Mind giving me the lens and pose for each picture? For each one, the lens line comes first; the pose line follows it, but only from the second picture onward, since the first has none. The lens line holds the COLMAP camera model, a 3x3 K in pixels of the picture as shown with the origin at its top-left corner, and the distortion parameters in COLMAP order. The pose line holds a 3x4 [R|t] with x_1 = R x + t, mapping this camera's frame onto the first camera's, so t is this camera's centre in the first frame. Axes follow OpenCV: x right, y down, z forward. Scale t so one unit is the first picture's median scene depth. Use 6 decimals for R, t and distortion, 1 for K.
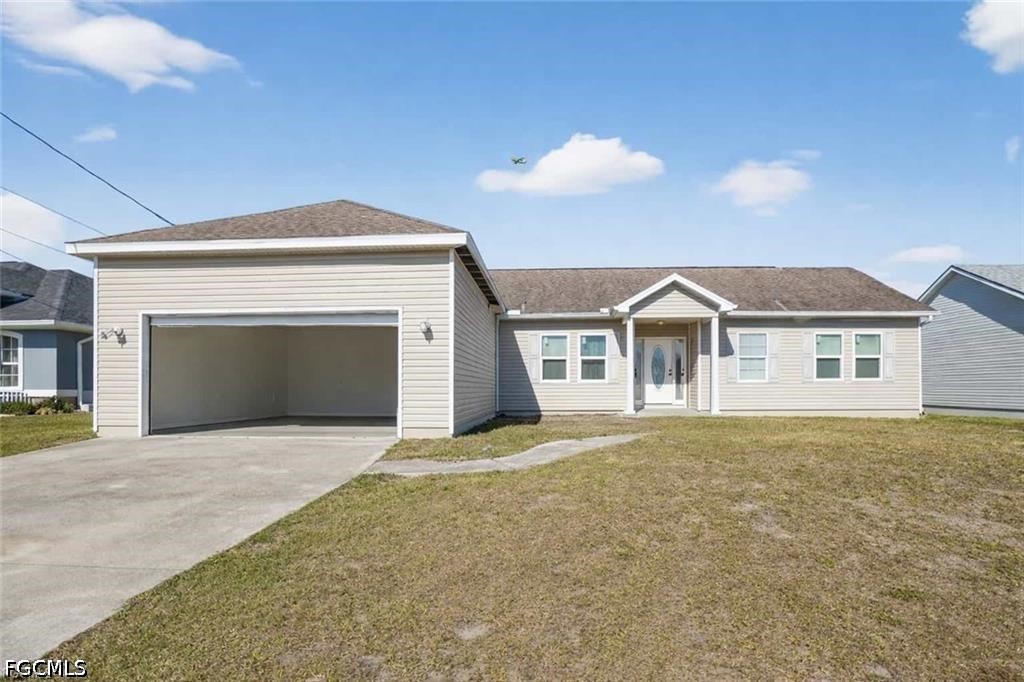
lens RADIAL K [[523.0, 0, 512.1], [0, 523.0, 398.1], [0, 0, 1]] dist [-0.001537, -0.000064]
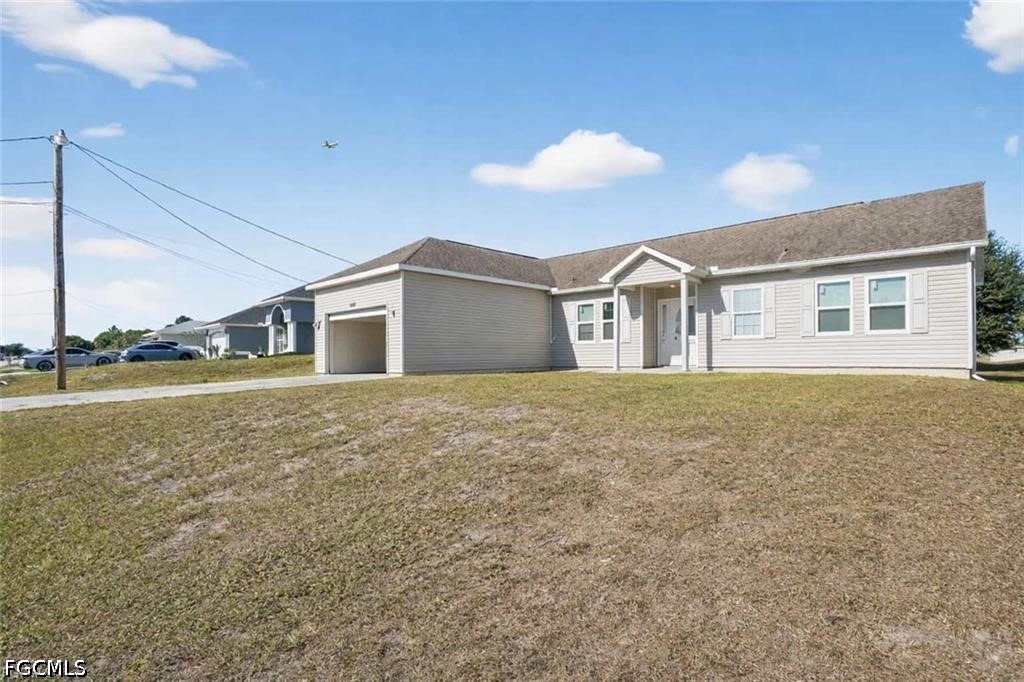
lens RADIAL K [[500.6, 0, 514.2], [0, 500.6, 344.7], [0, 0, 1]] dist [-0.002378, 0.000201]
pose [[0.766780, -0.020208, -0.641591, 0.734339], [0.009227, 0.999748, -0.020461, -0.003032], [0.641843, 0.009770, 0.766774, -0.010633]]
